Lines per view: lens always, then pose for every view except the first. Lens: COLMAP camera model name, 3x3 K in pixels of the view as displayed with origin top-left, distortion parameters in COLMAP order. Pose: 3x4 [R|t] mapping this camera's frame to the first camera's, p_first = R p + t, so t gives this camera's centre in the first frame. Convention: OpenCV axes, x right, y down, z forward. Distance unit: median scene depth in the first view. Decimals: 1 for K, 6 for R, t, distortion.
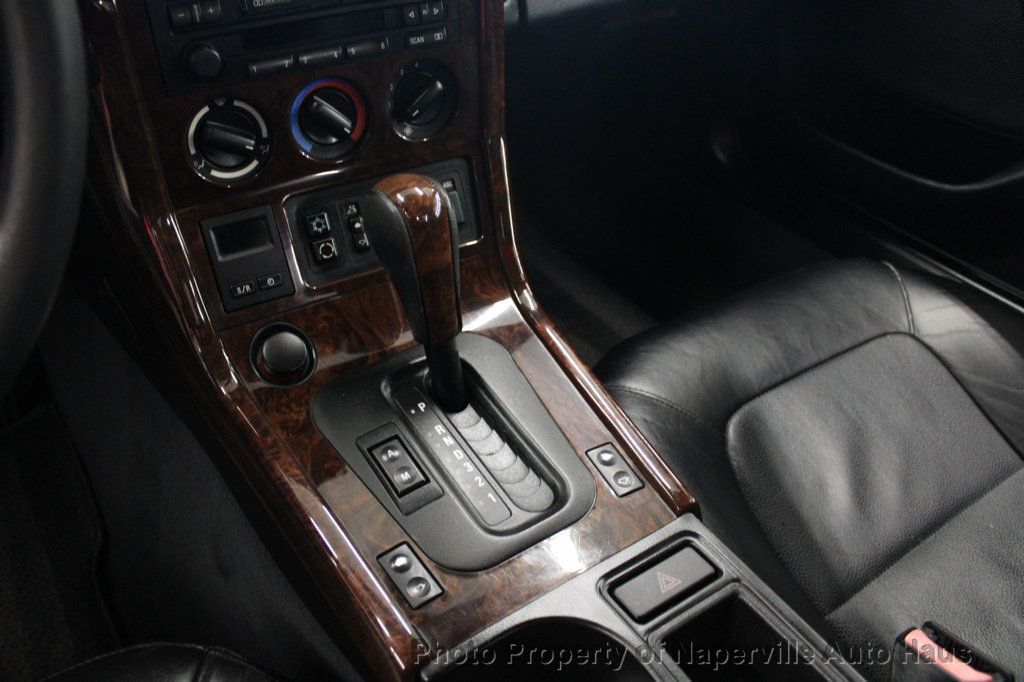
lens RADIAL K [[855.3, 0, 508.5], [0, 855.3, 344.3], [0, 0, 1]] dist [-0.162765, 0.146341]
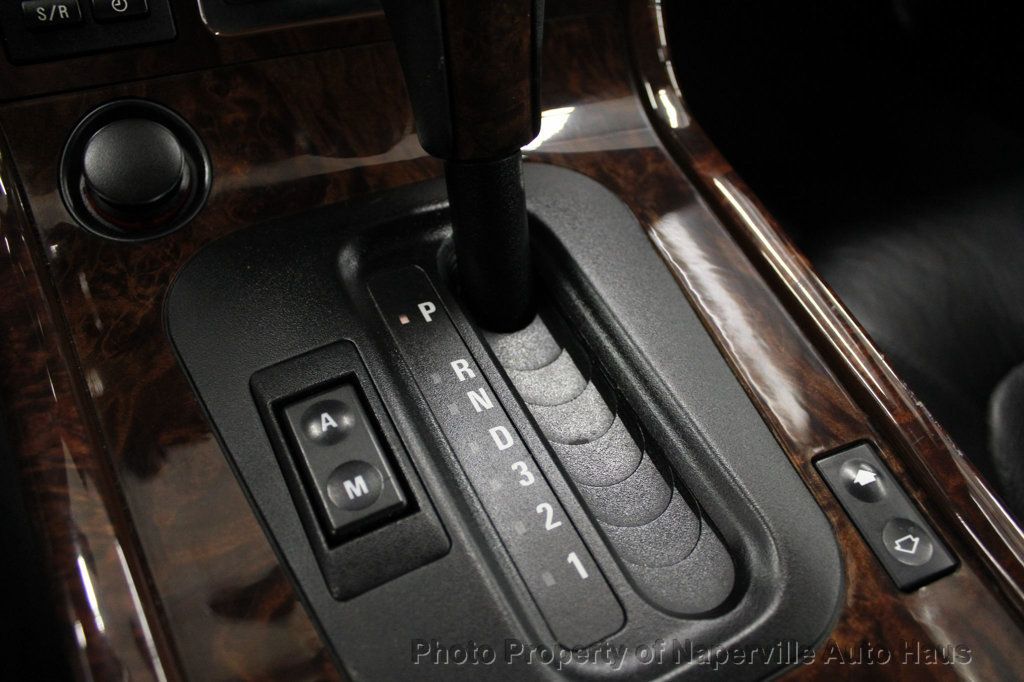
lens RADIAL K [[855.3, 0, 508.5], [0, 855.3, 344.3], [0, 0, 1]] dist [-0.162765, 0.146341]
pose [[0.993048, 0.096965, -0.066736, -0.032117], [-0.090119, 0.991007, 0.098915, 0.044704], [0.075727, -0.092213, 0.992856, 0.591549]]
